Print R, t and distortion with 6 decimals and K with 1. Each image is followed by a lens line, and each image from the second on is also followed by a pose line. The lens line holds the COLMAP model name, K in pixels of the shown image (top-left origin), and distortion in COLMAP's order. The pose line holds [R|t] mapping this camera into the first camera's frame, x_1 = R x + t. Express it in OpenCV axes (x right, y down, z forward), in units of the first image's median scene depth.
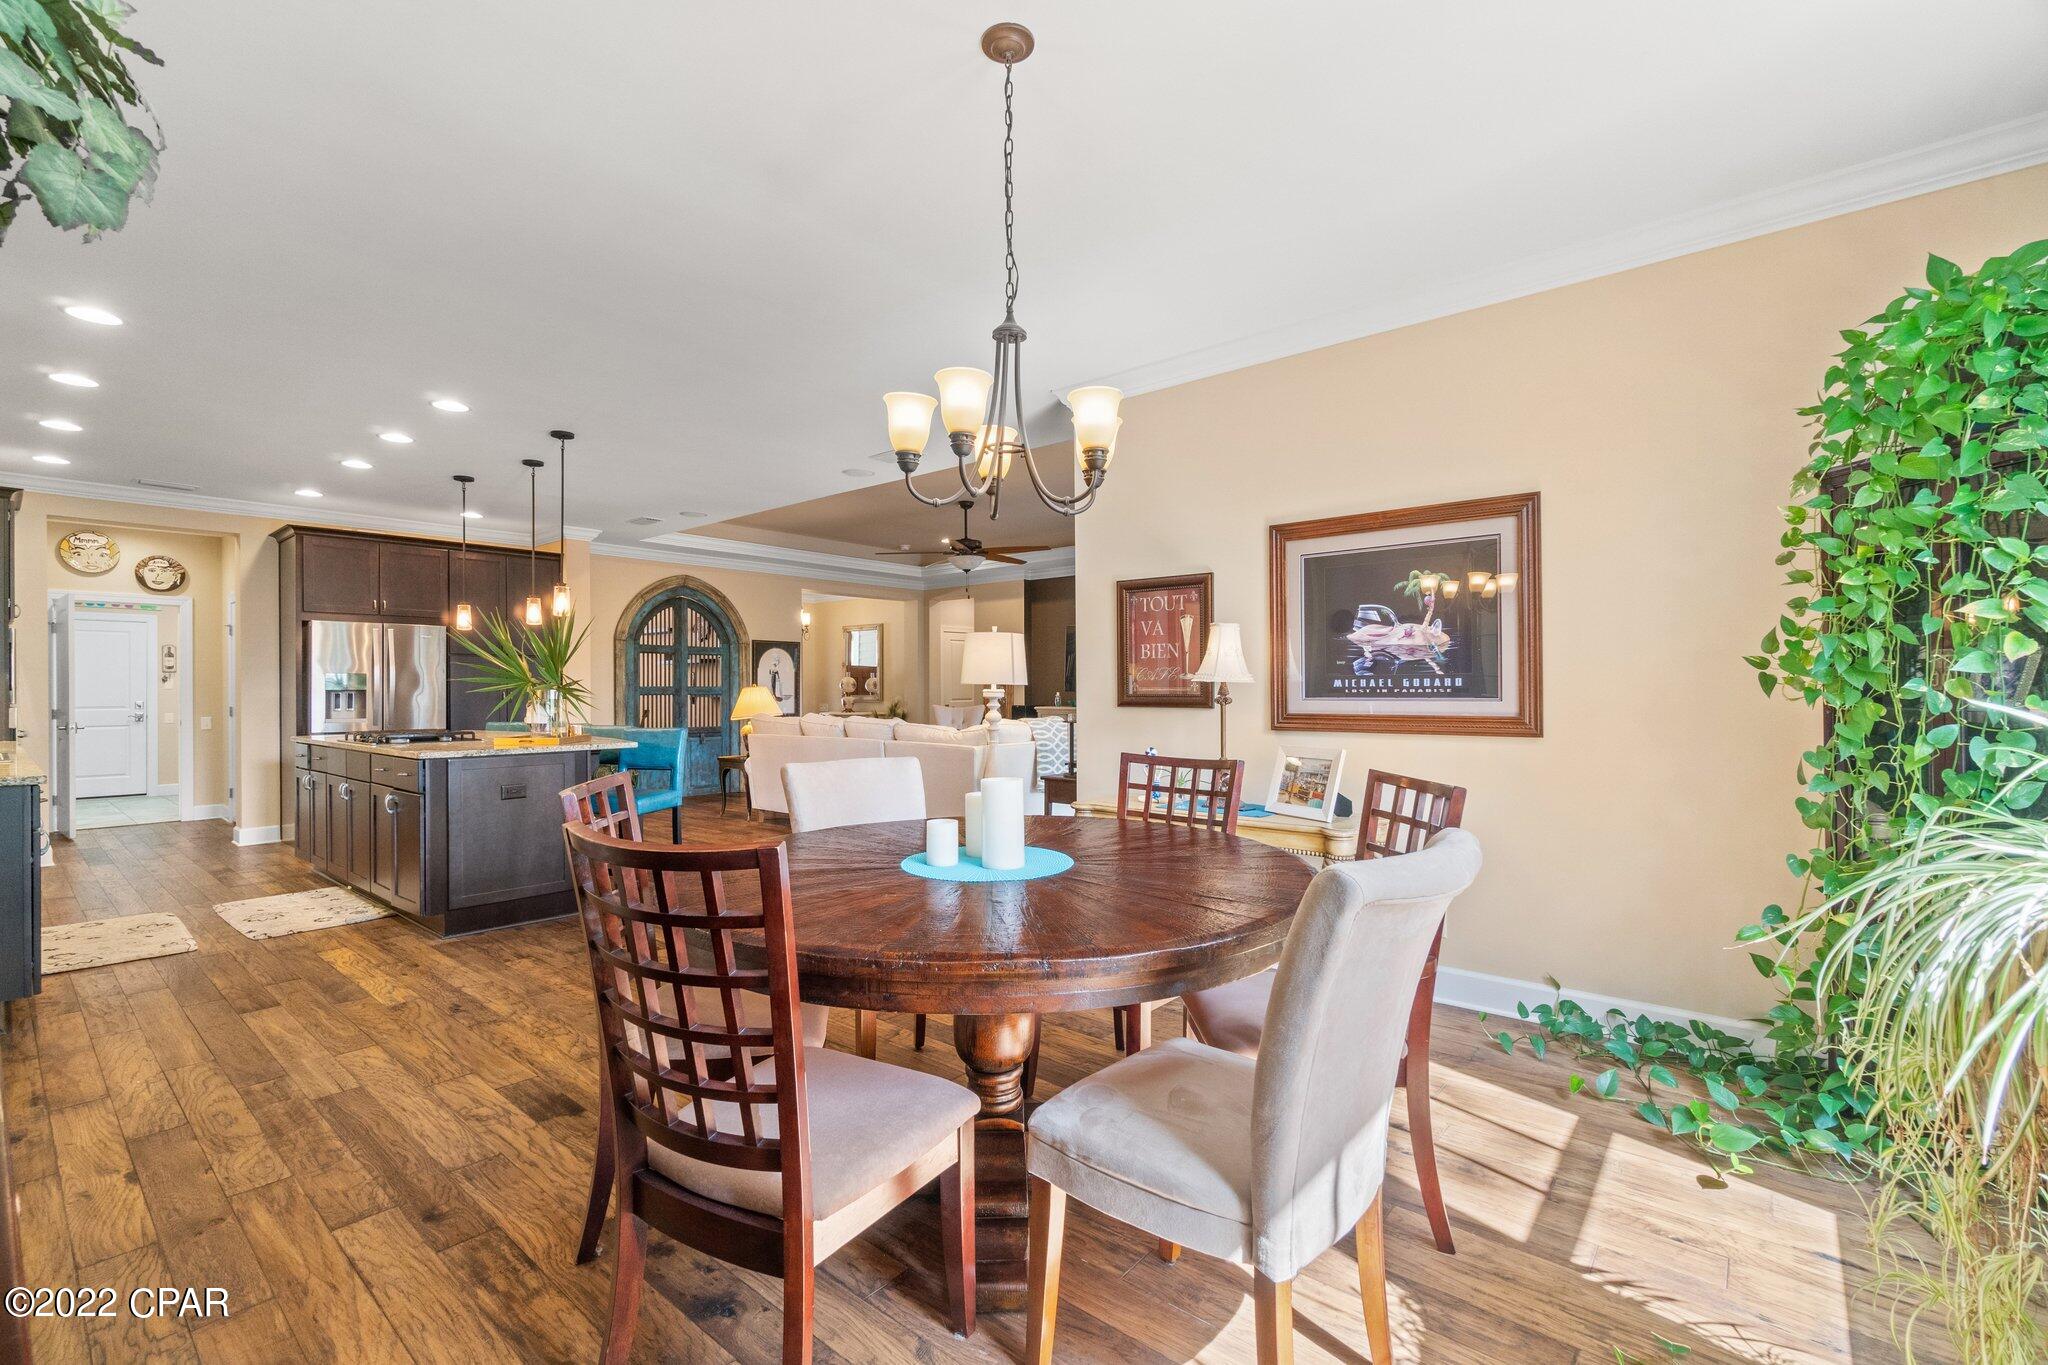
lens RADIAL K [[888.2, 0, 1029.0], [0, 888.2, 688.4], [0, 0, 1]] dist [-0.000996, 0.000532]
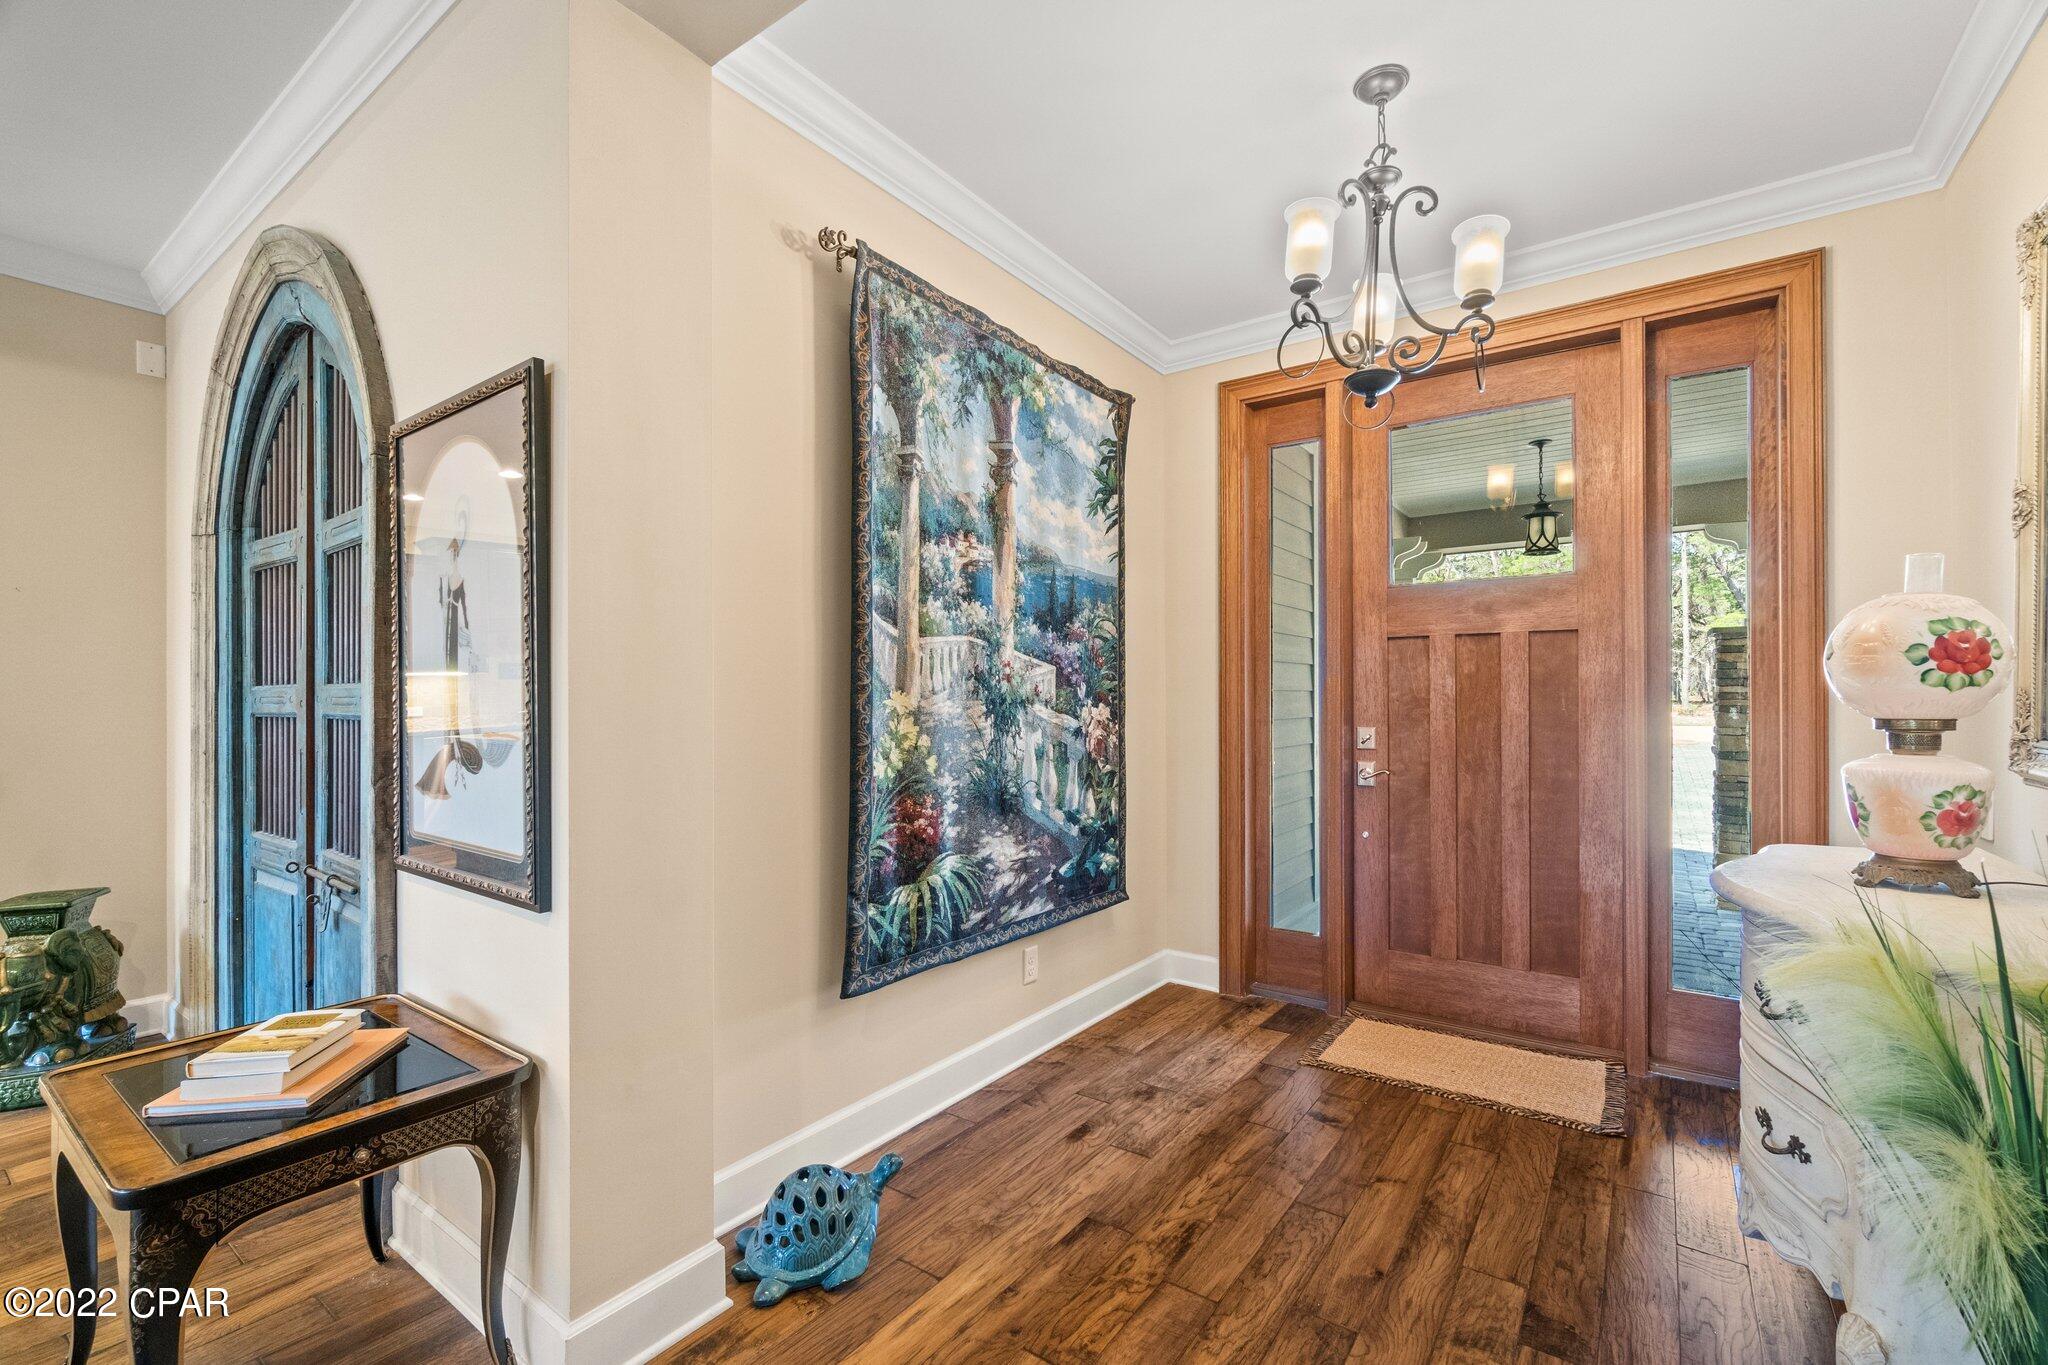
lens RADIAL K [[881.8, 0, 1029.1], [0, 881.8, 698.0], [0, 0, 1]] dist [-0.002364, 0.000172]
pose [[0.077957, 0.005549, -0.996941, -0.158037], [0.001686, 0.999982, 0.005697, 0.001536], [0.996955, -0.002125, 0.077946, 1.467925]]
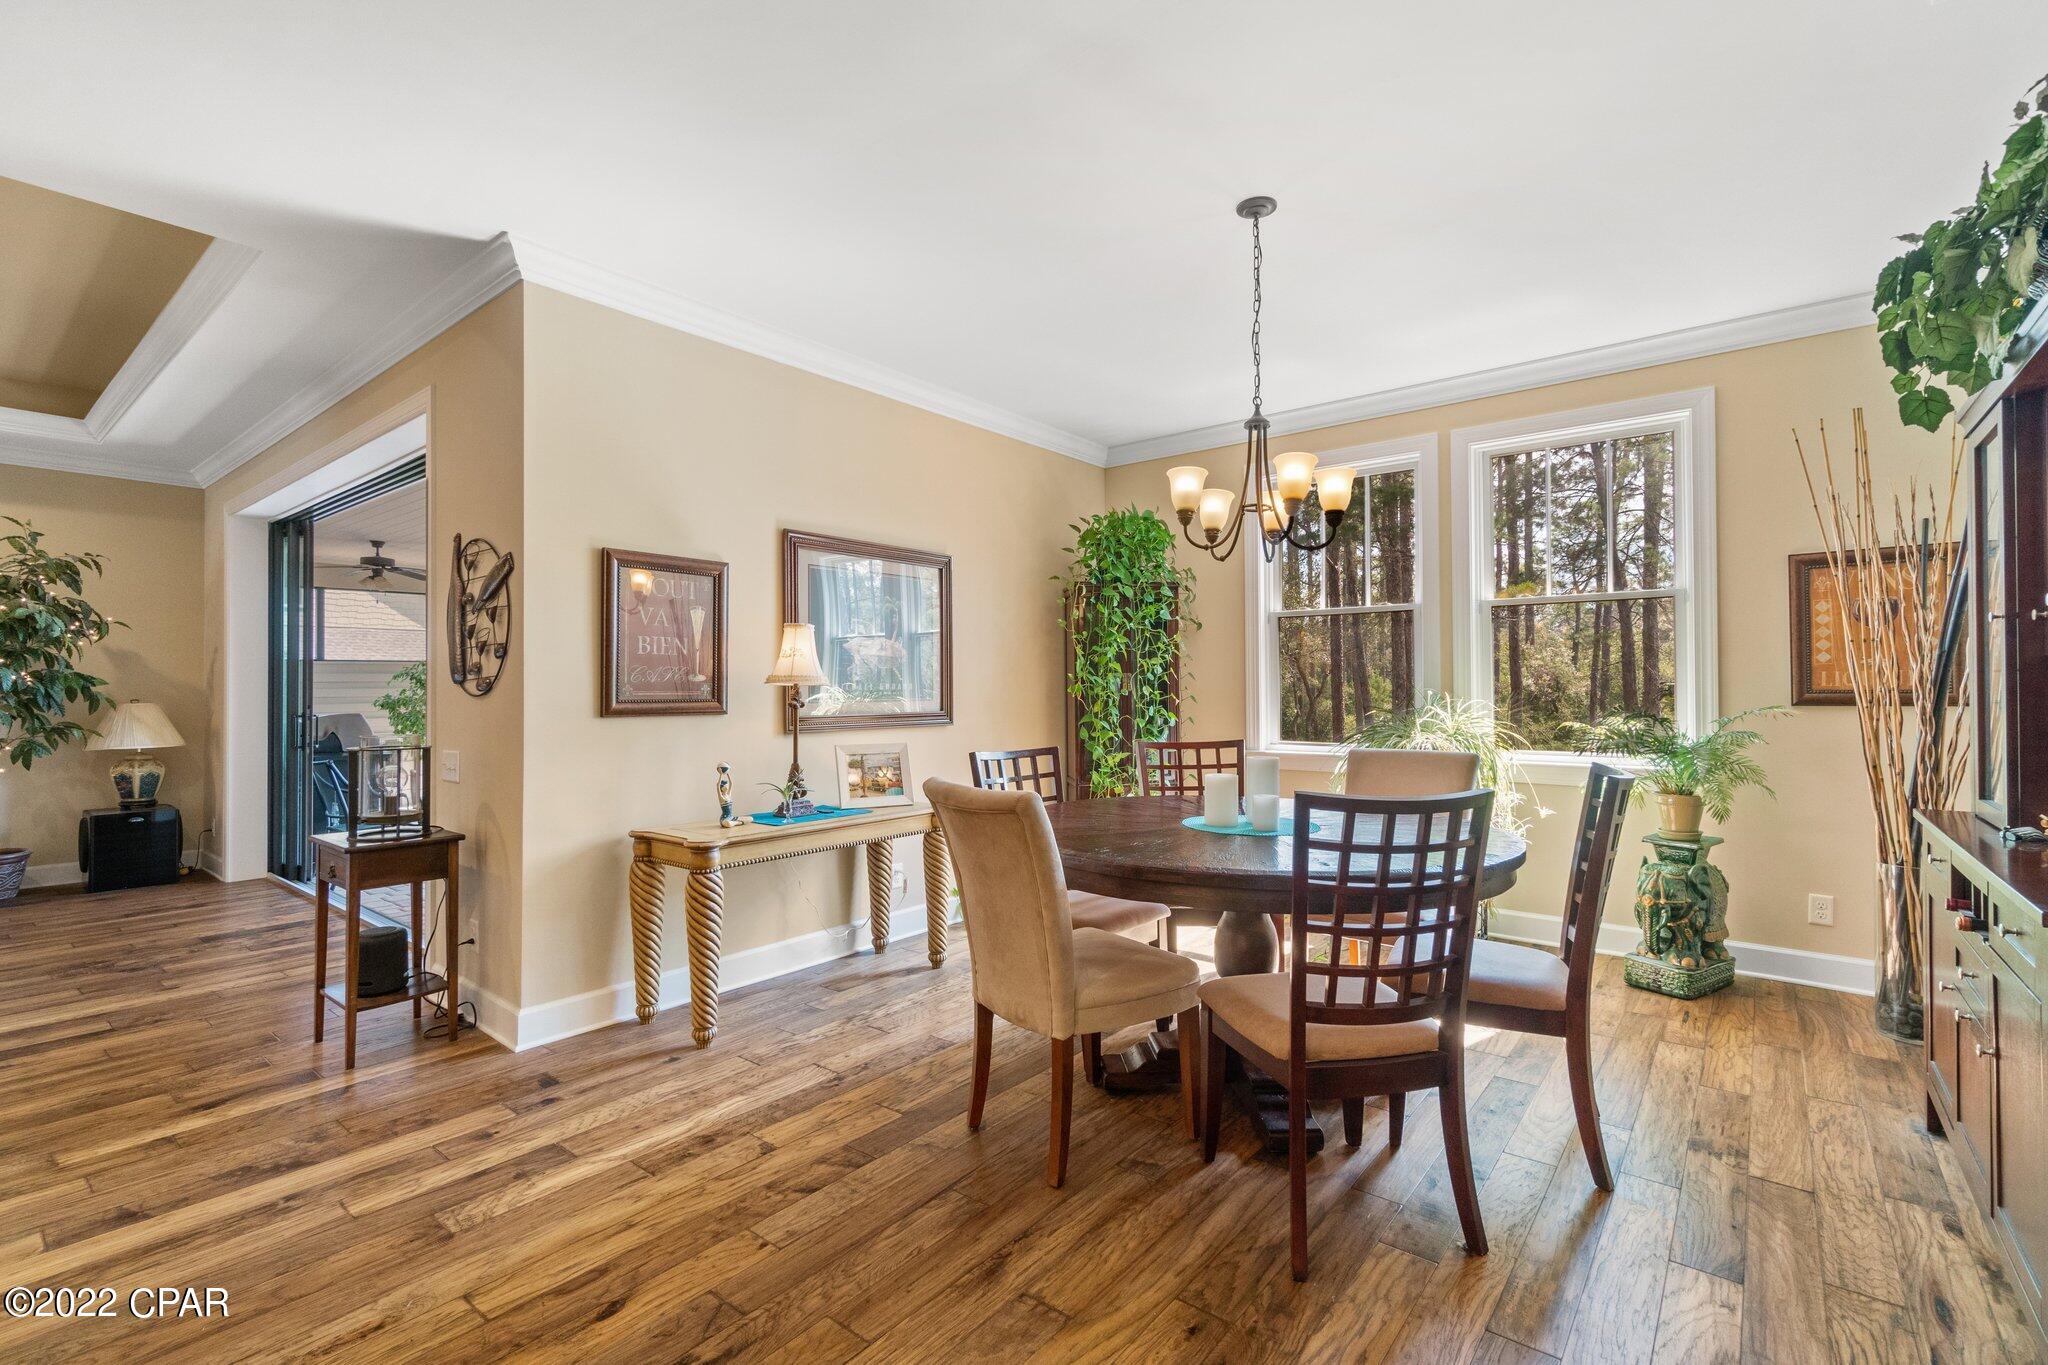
lens RADIAL K [[924.0, 0, 1024.0], [0, 924.0, 682.5], [0, 0, 1]] dist [0.000780, 0.000062]
pose [[-0.011924, 0.011862, 0.999859, -0.370091], [0.005103, 0.999917, -0.011801, 0.001644], [-0.999916, 0.004961, -0.011983, 0.355778]]
